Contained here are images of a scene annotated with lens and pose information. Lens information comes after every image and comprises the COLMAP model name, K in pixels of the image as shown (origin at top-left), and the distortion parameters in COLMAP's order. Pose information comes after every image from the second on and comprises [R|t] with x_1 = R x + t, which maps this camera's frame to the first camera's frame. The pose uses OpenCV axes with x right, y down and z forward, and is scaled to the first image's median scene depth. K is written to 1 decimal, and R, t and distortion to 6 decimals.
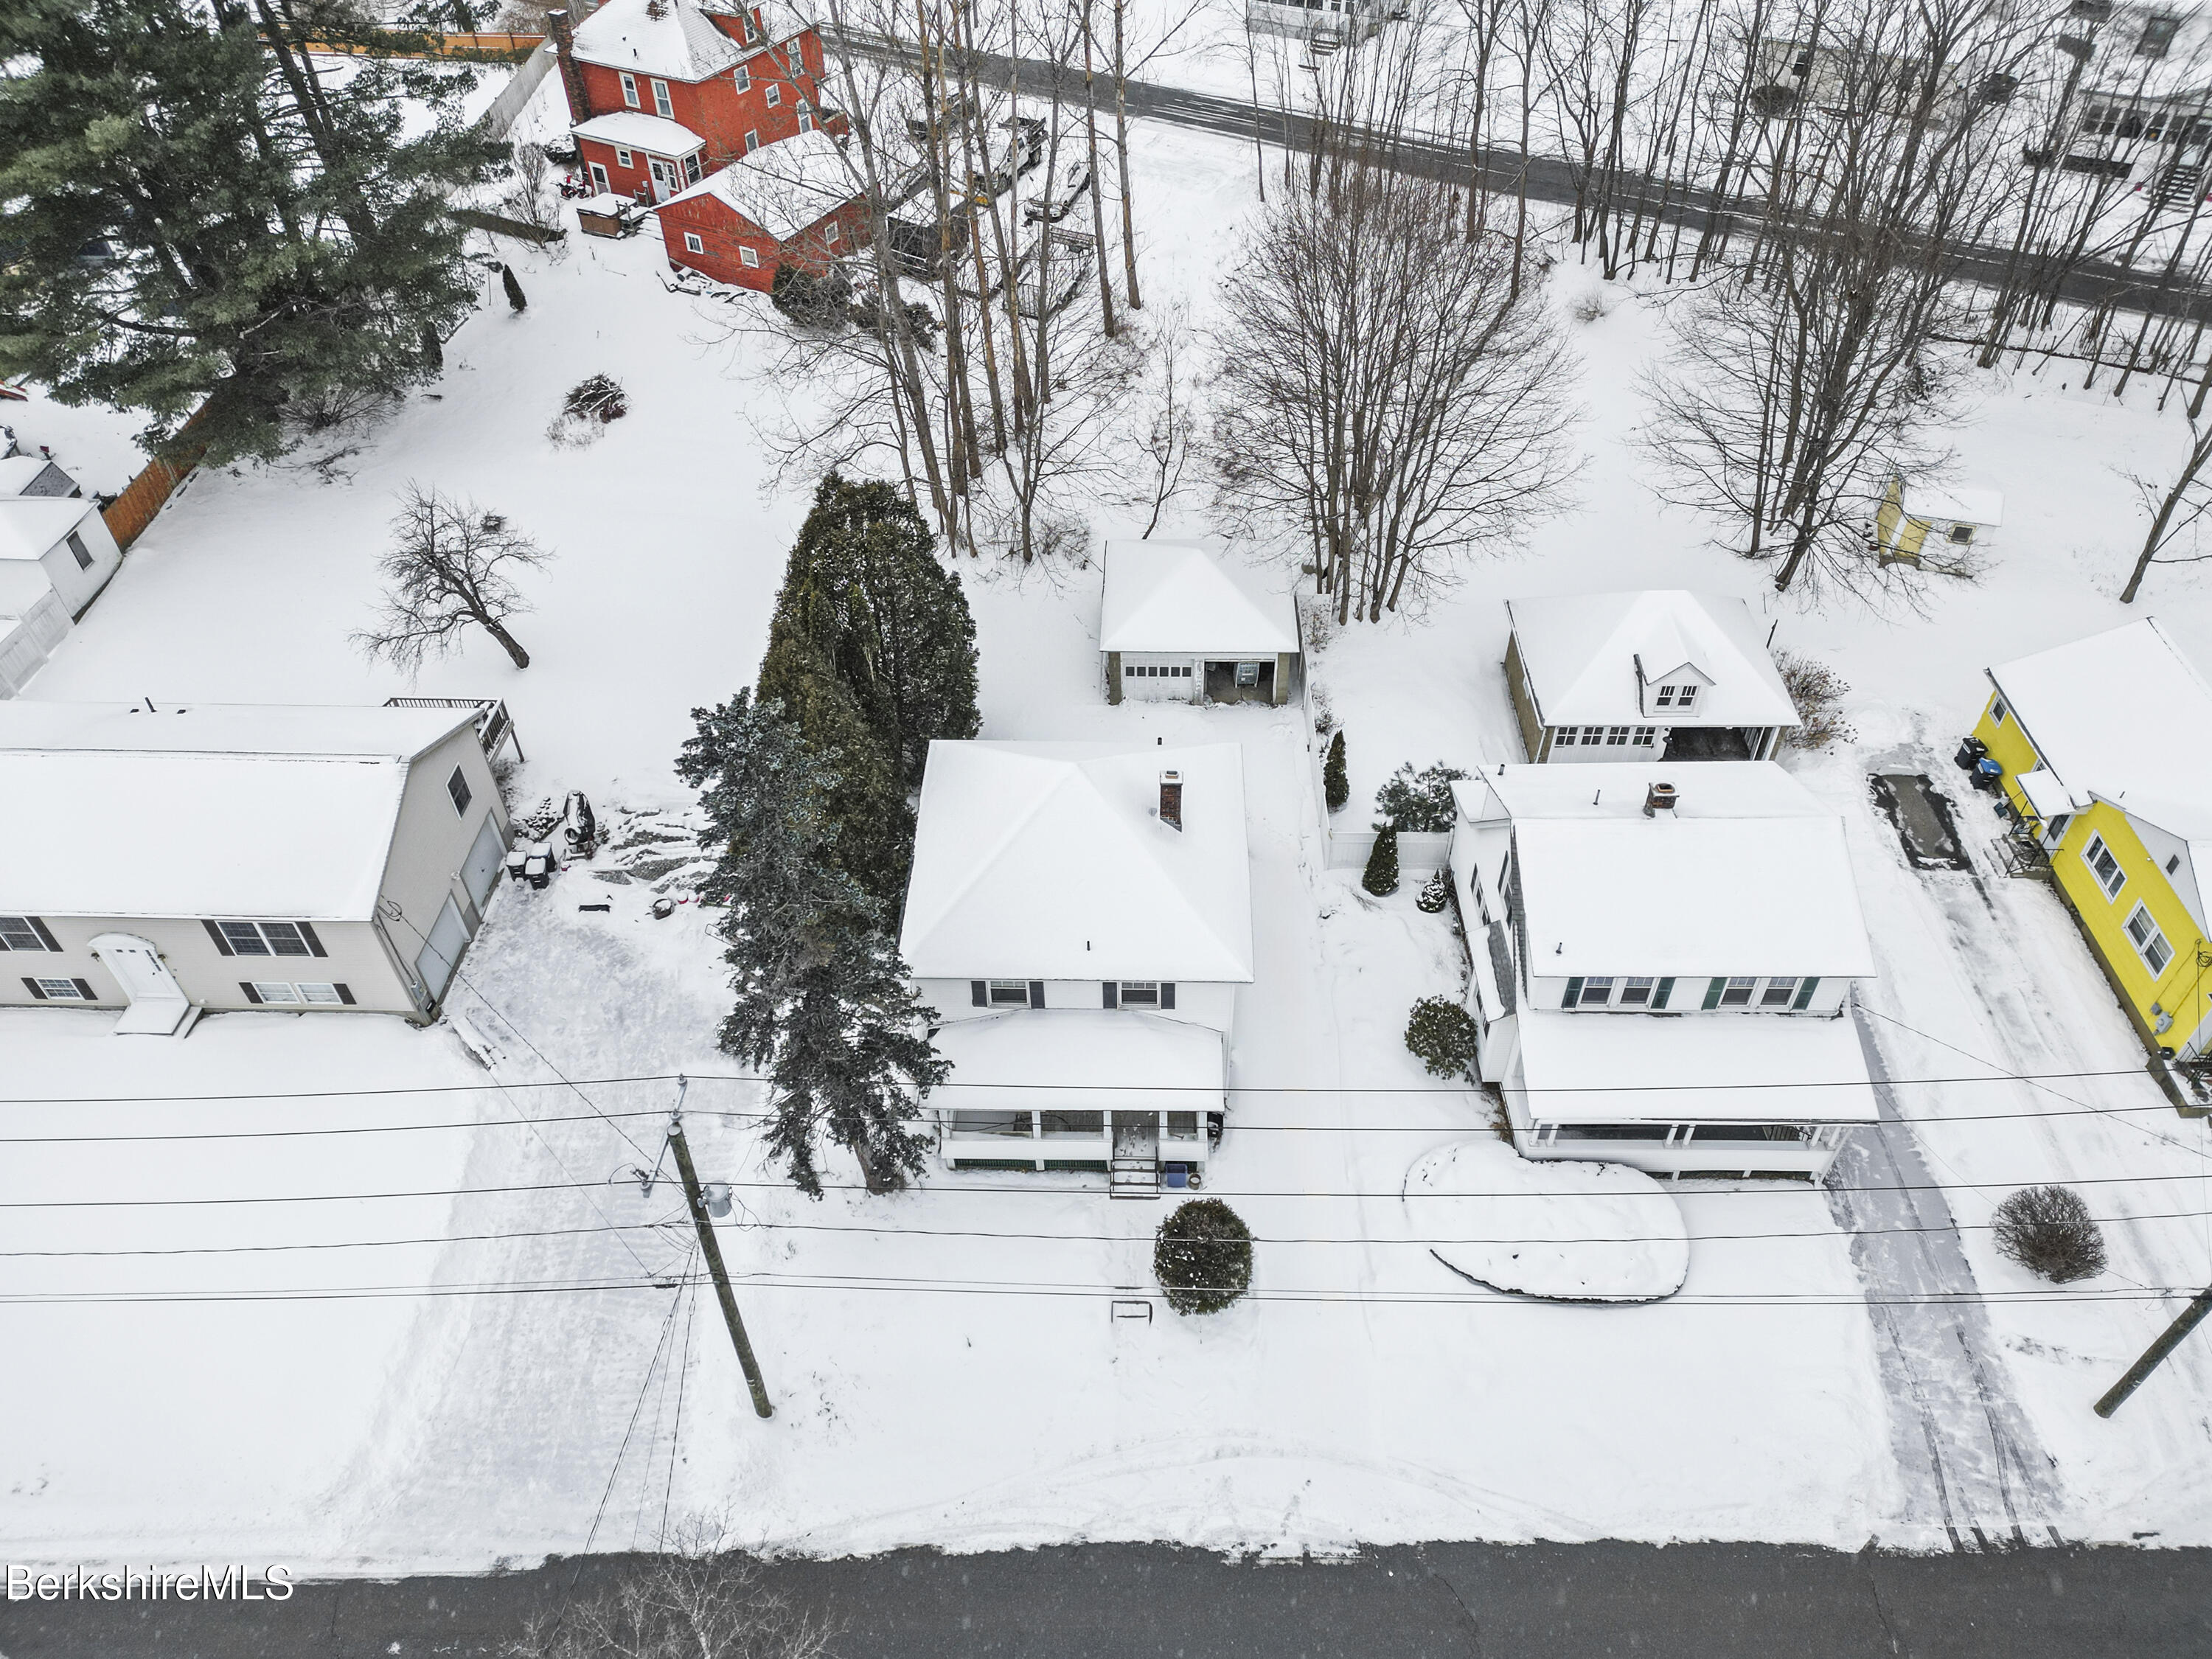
lens RADIAL K [[1497.4, 0, 1104.6], [0, 1497.4, 825.2], [0, 0, 1]] dist [0.046152, -0.030967]
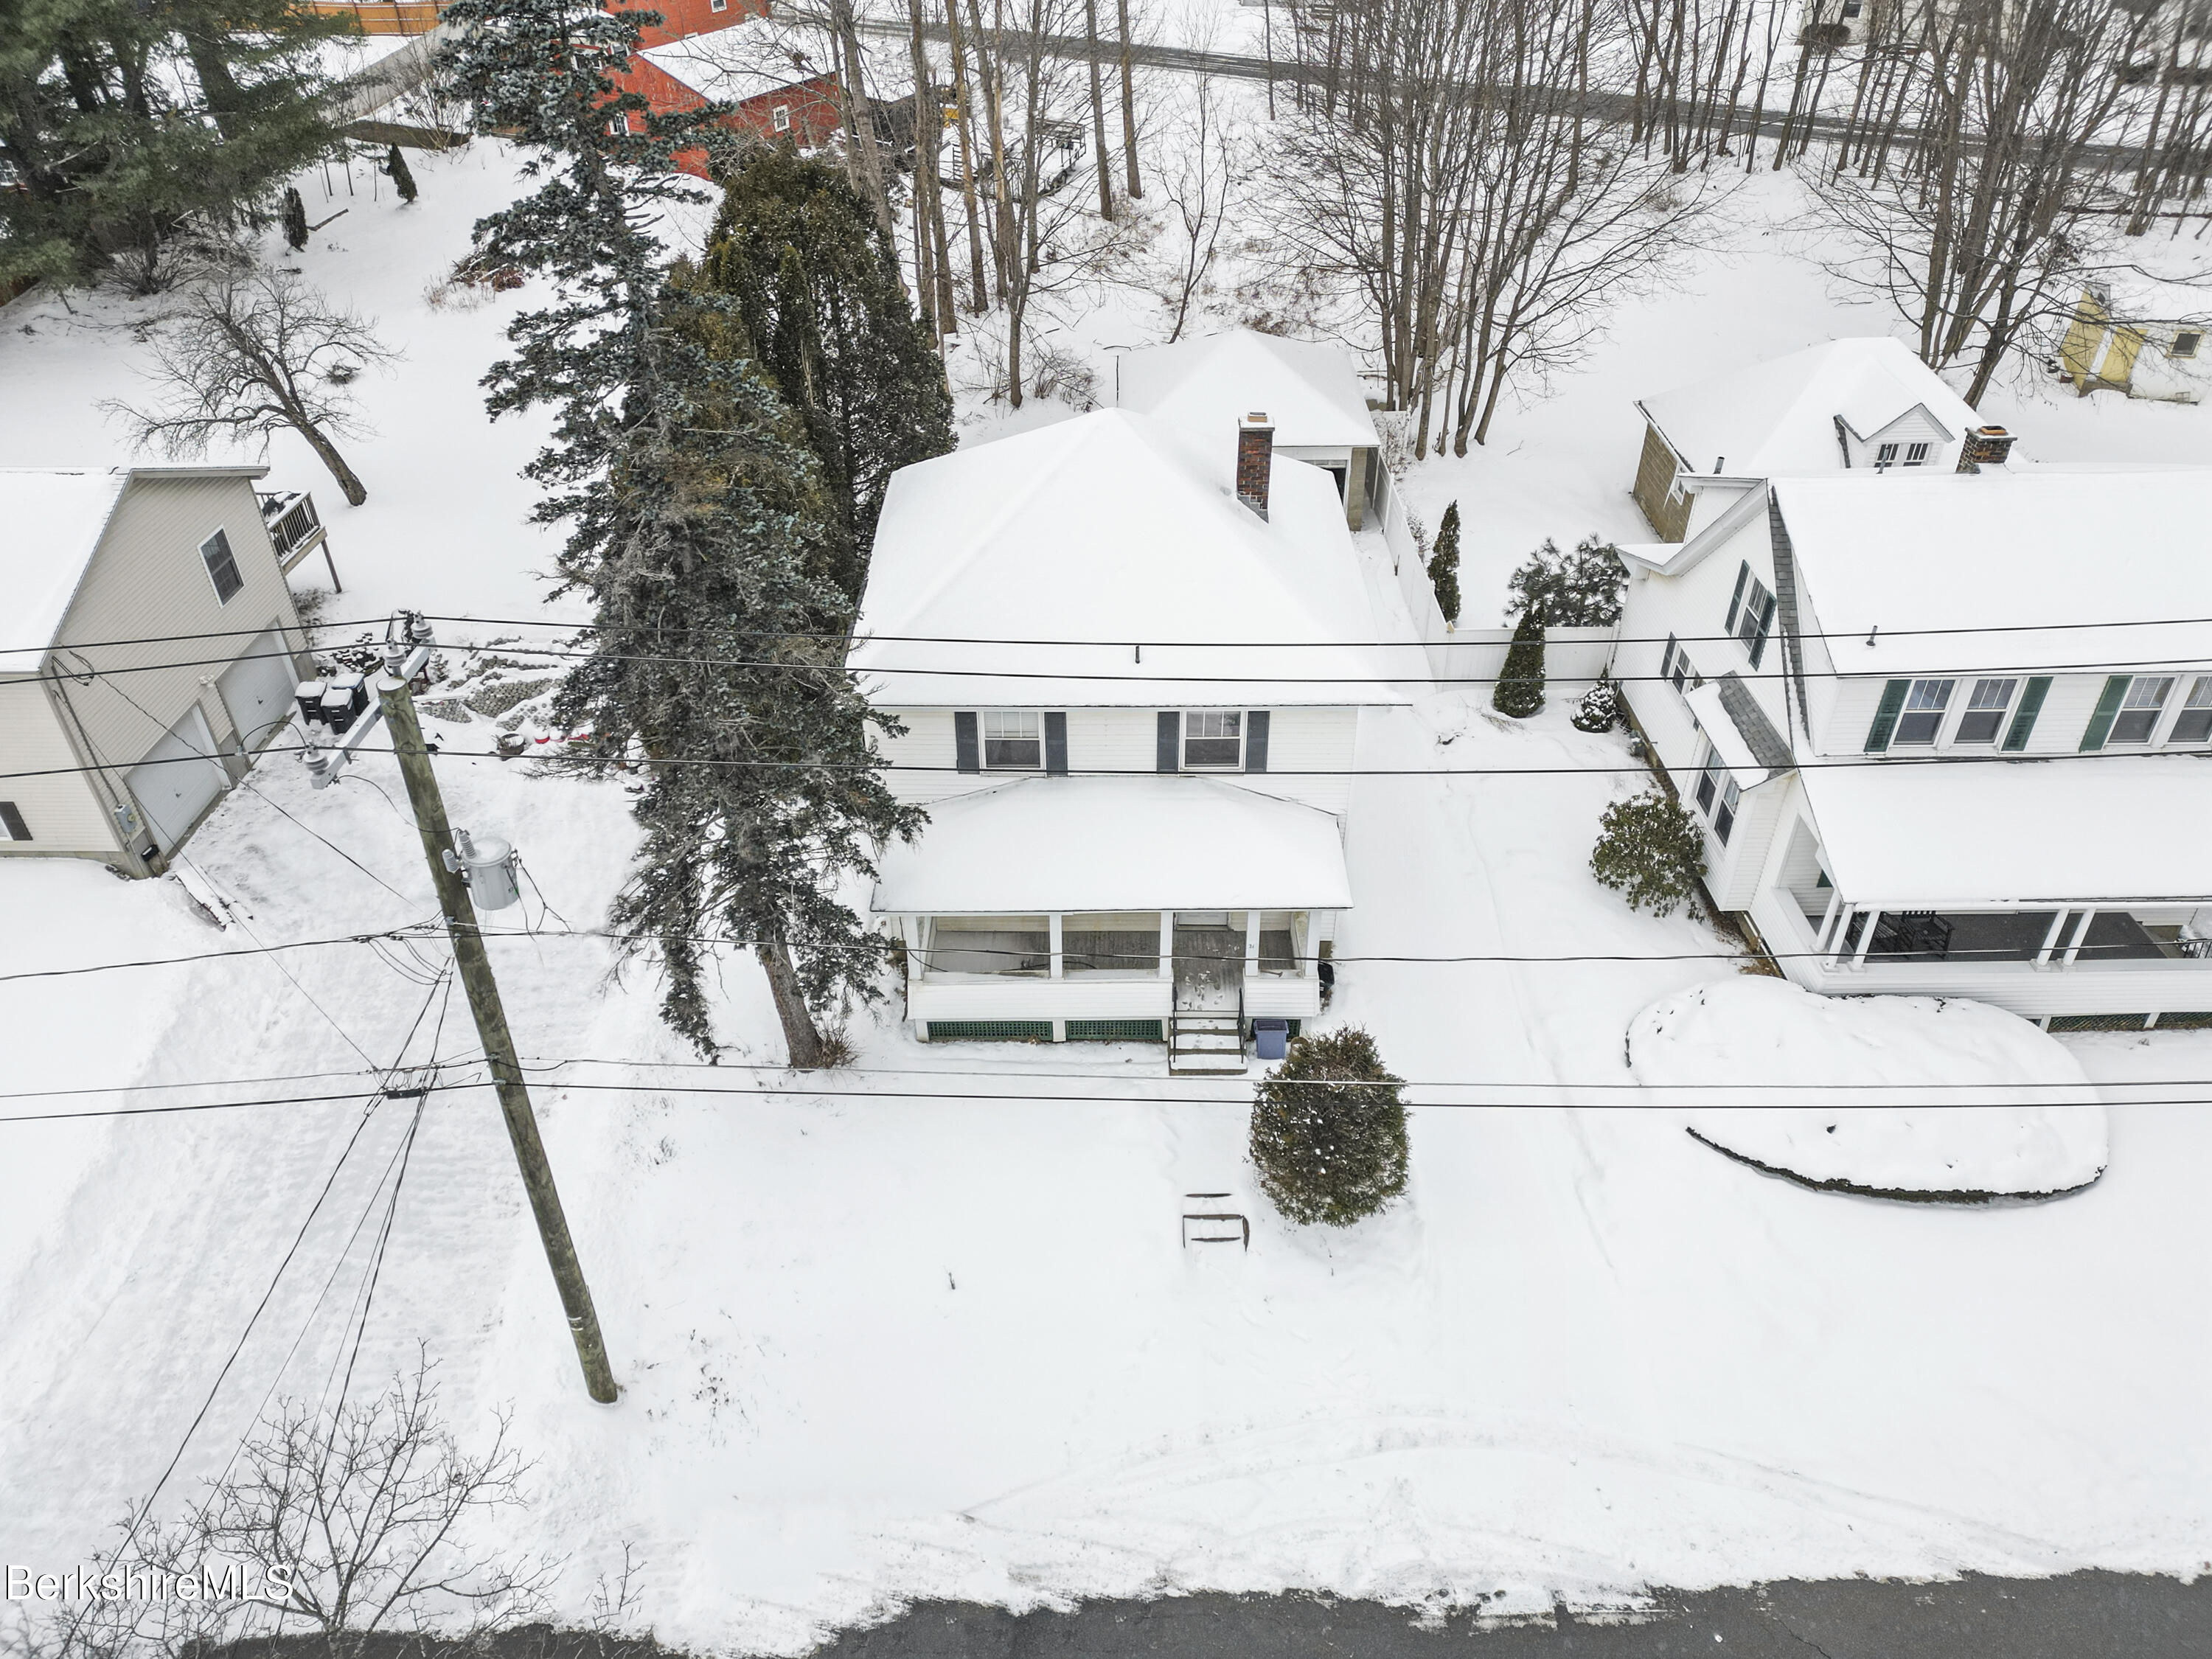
lens RADIAL K [[1497.4, 0, 1101.1], [0, 1497.4, 839.8], [0, 0, 1]] dist [0.046152, -0.030967]
pose [[0.999667, -0.007594, 0.024673, -0.041131], [0.010813, 0.991047, -0.133071, 0.235365], [-0.023442, 0.133294, 0.990799, 0.353698]]
